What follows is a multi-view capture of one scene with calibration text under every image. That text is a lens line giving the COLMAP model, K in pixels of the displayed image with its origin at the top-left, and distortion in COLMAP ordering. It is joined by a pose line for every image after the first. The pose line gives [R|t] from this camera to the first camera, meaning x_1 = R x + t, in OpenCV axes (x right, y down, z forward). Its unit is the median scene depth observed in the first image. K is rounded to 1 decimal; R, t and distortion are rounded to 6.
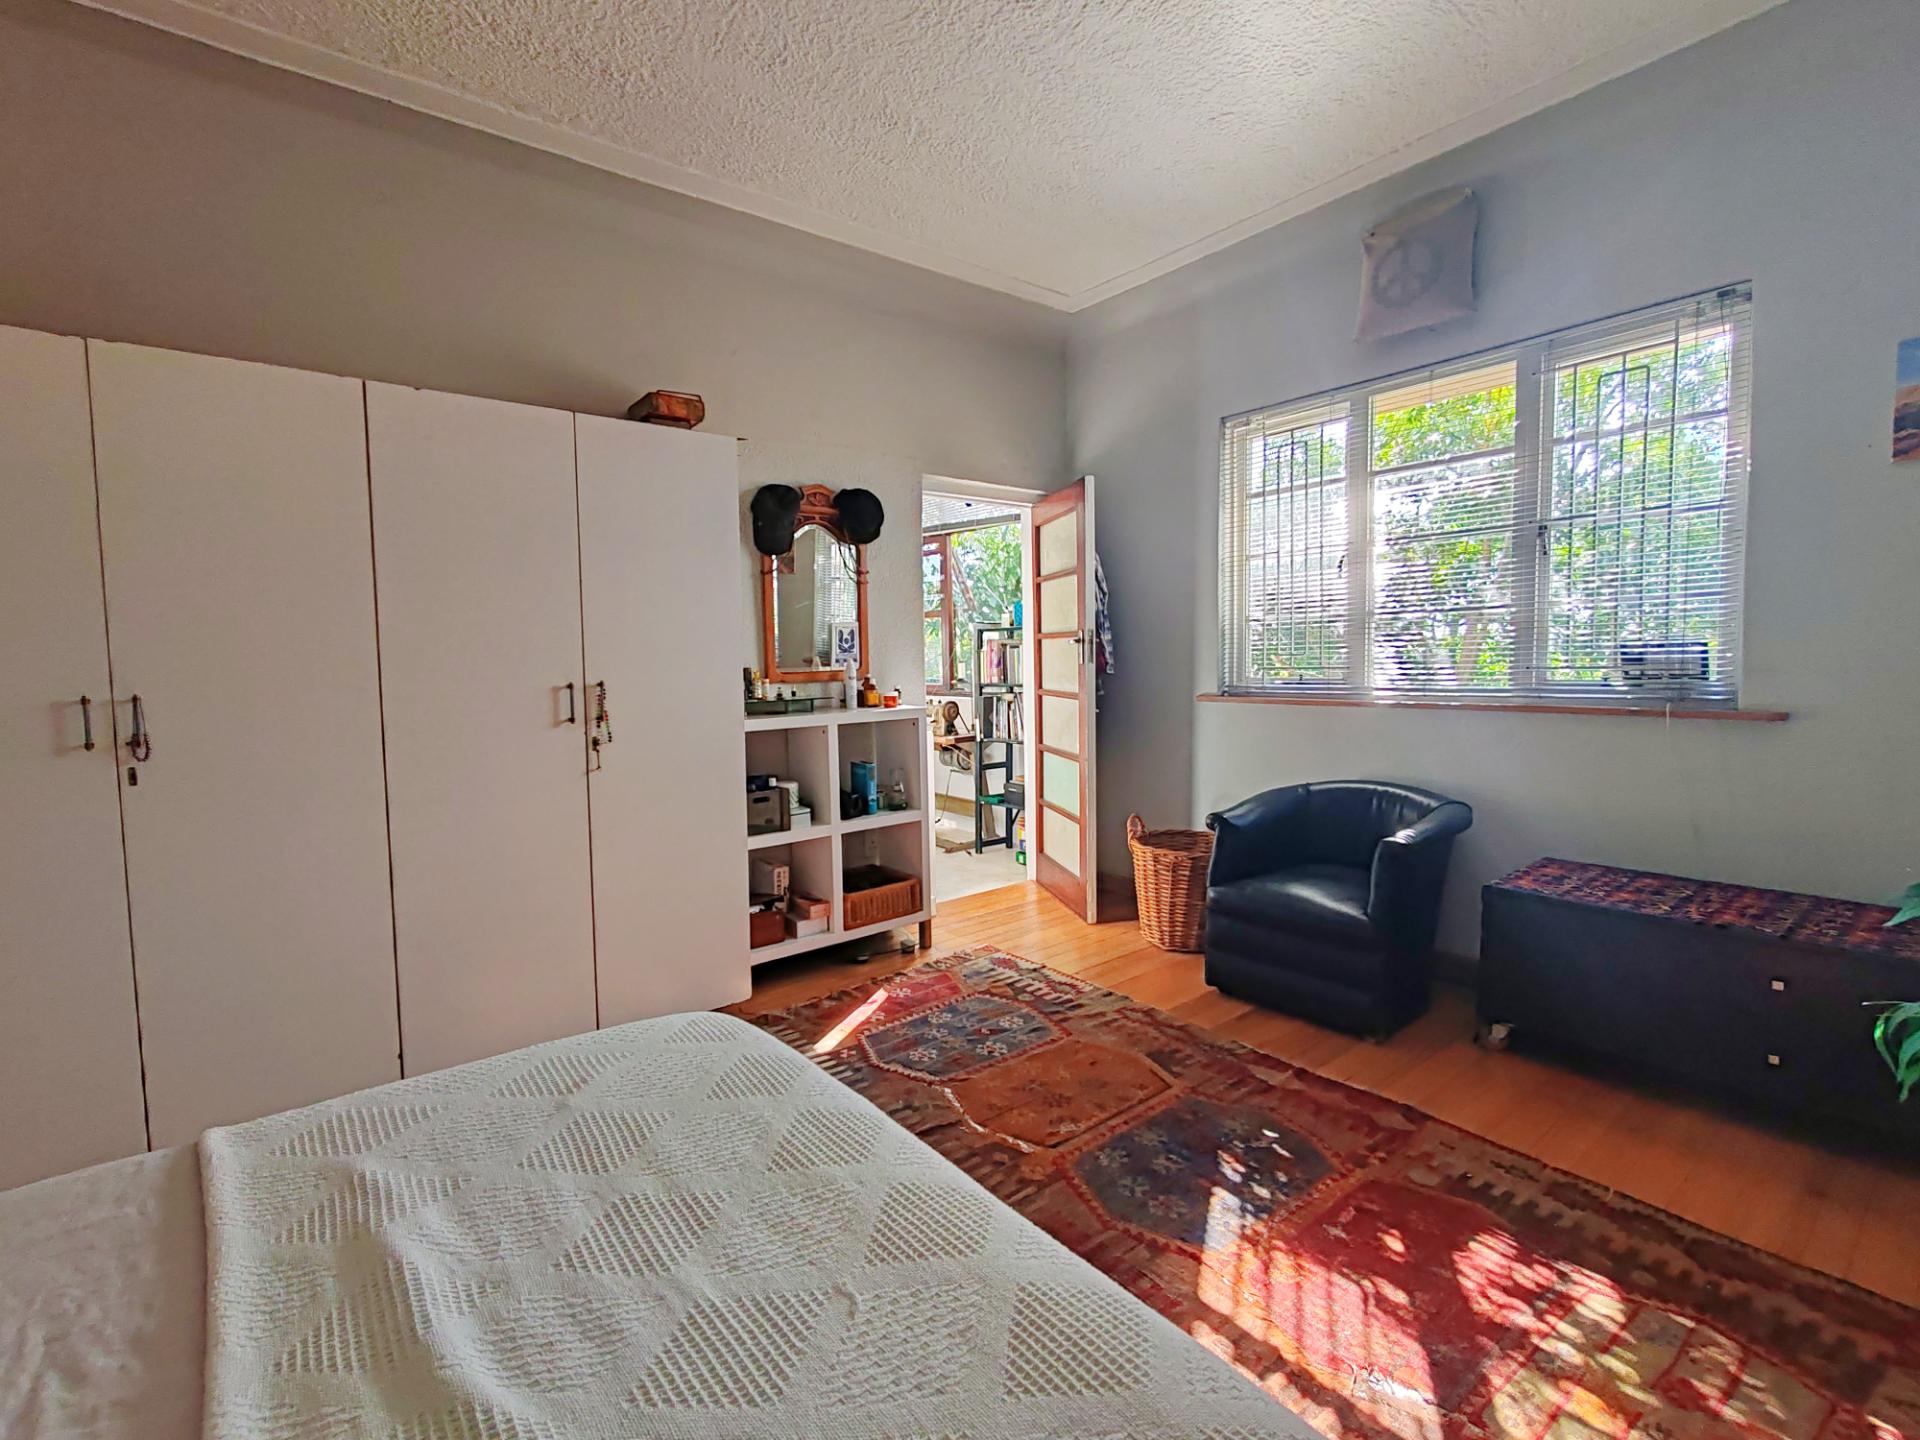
lens RADIAL K [[869.1, 0, 959.5], [0, 869.1, 712.9], [0, 0, 1]] dist [-0.003906, 0.000409]
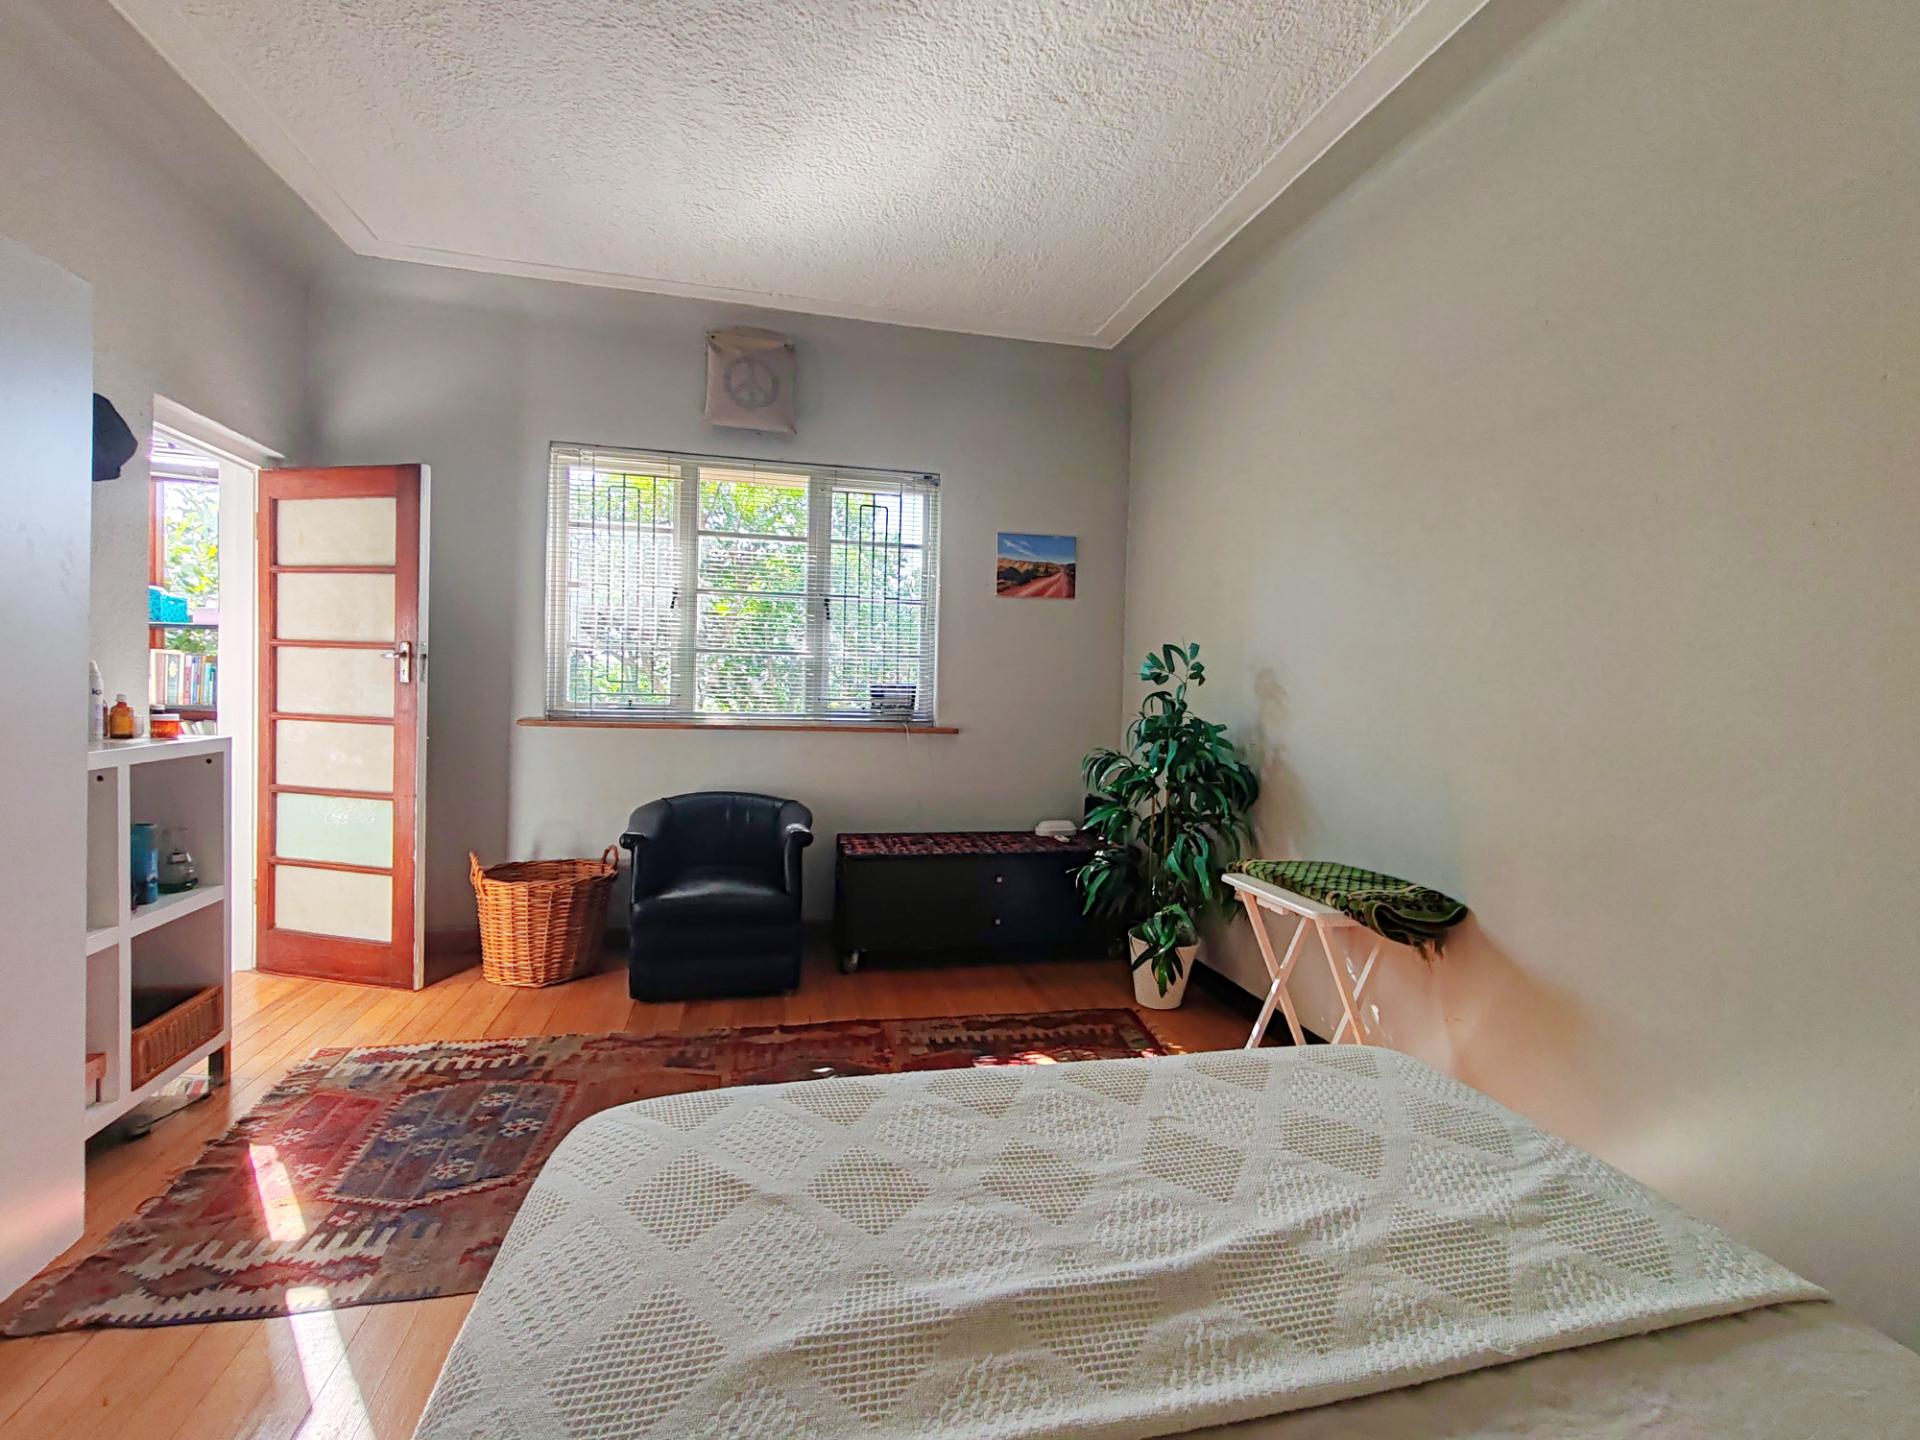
lens RADIAL K [[869.1, 0, 959.5], [0, 869.1, 712.9], [0, 0, 1]] dist [-0.003906, 0.000409]
pose [[0.428475, 0.006758, 0.903528, -0.486798], [0.021156, 0.999623, -0.017510, -0.000869], [-0.903306, 0.026617, 0.428171, 0.196387]]
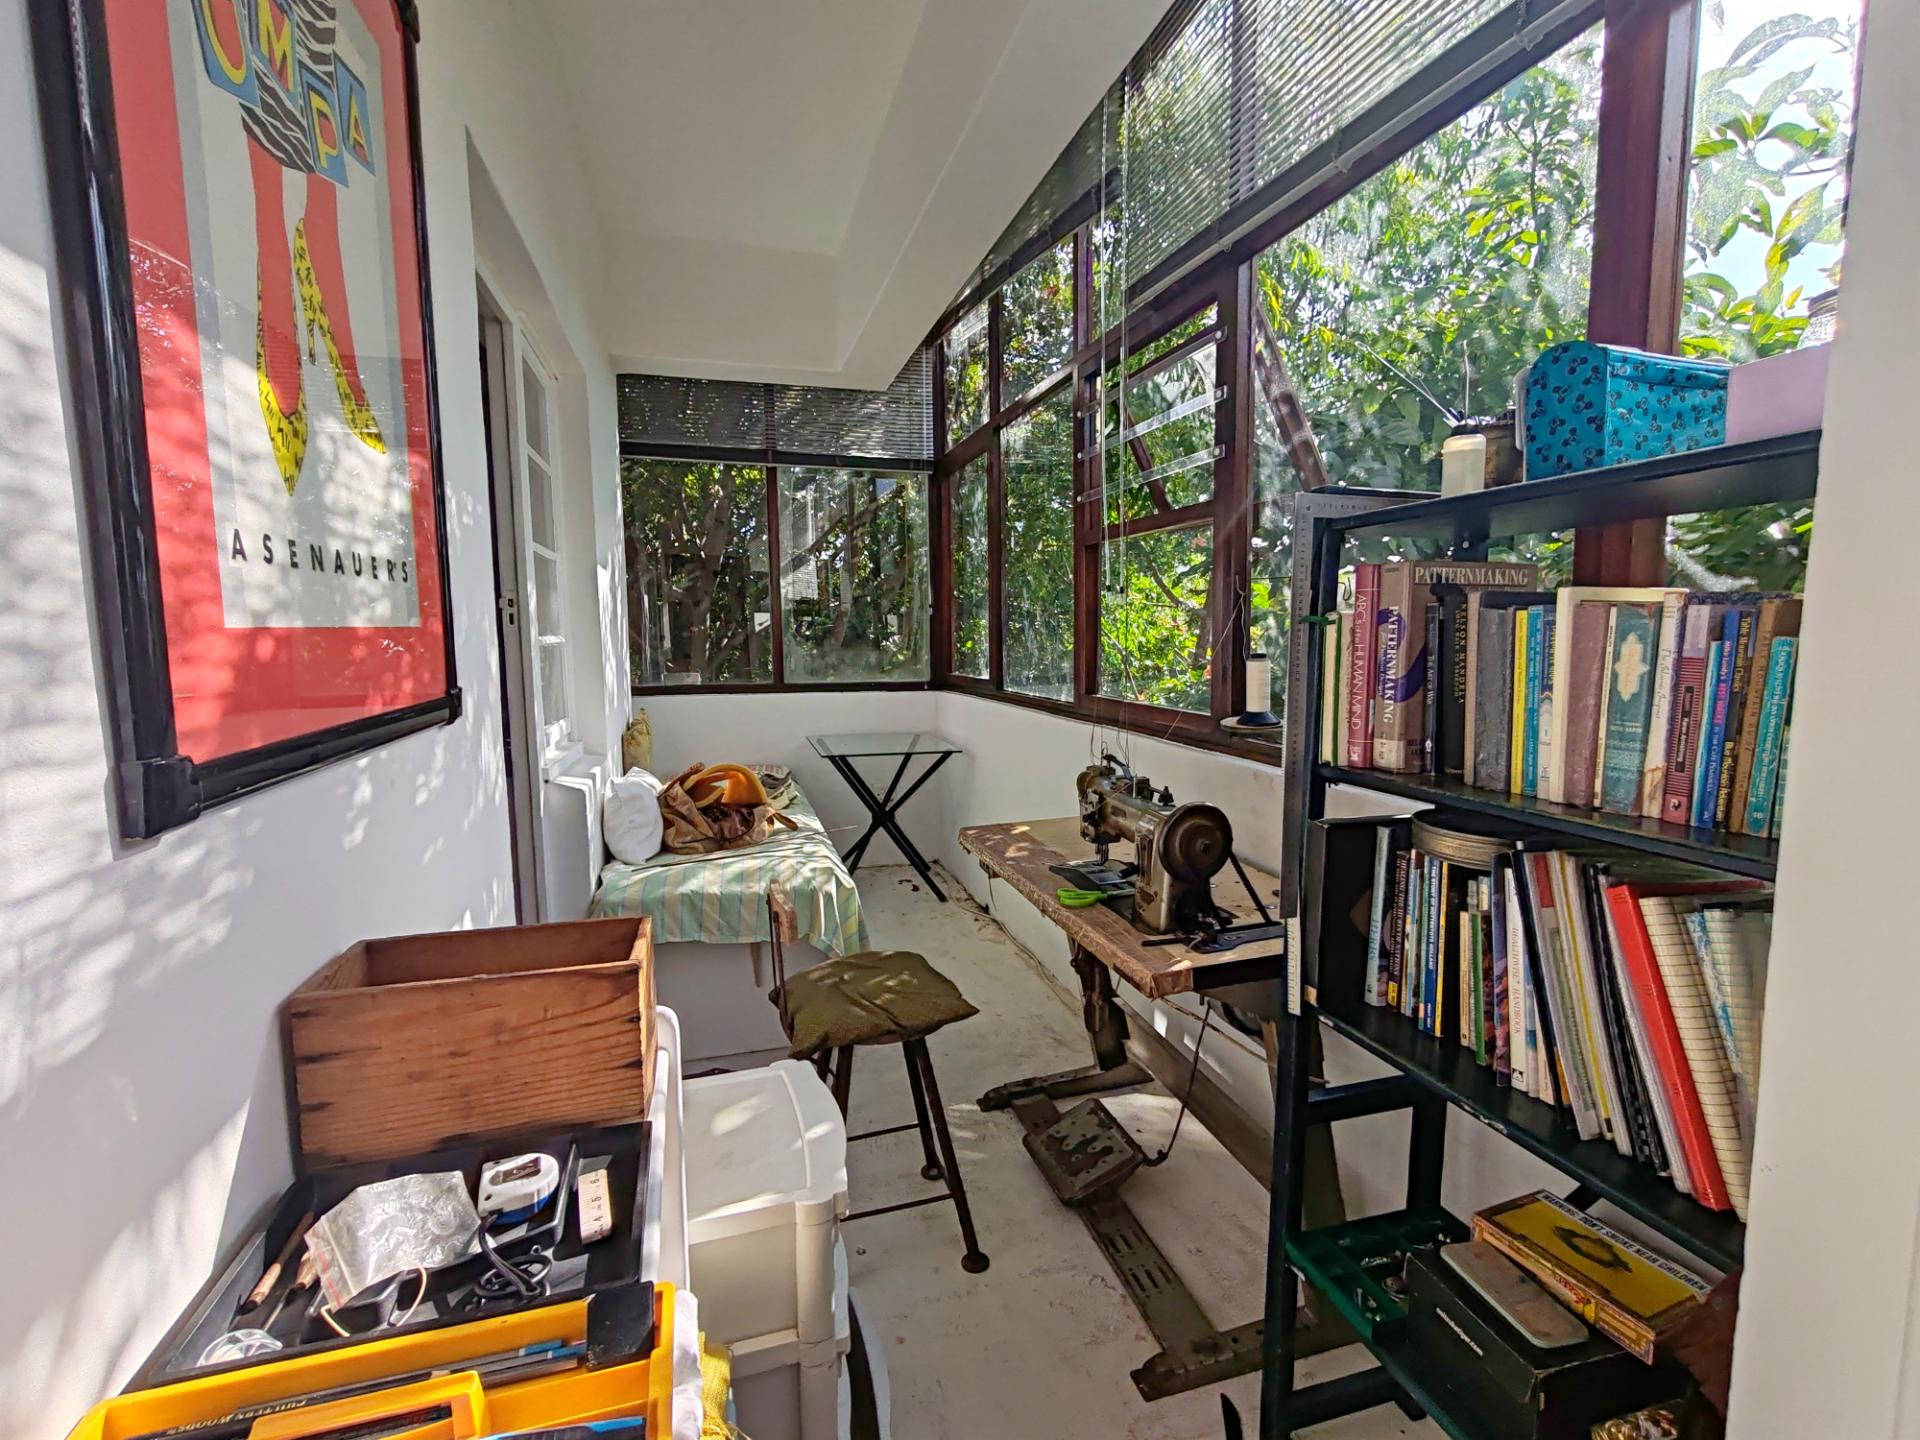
lens RADIAL K [[869.1, 0, 959.5], [0, 869.1, 712.9], [0, 0, 1]] dist [-0.003906, 0.000409]
pose [[0.920157, 0.050814, -0.388238, 0.046539], [-0.036077, 0.998328, 0.045160, -0.096414], [0.389883, -0.027548, 0.920452, 1.362673]]
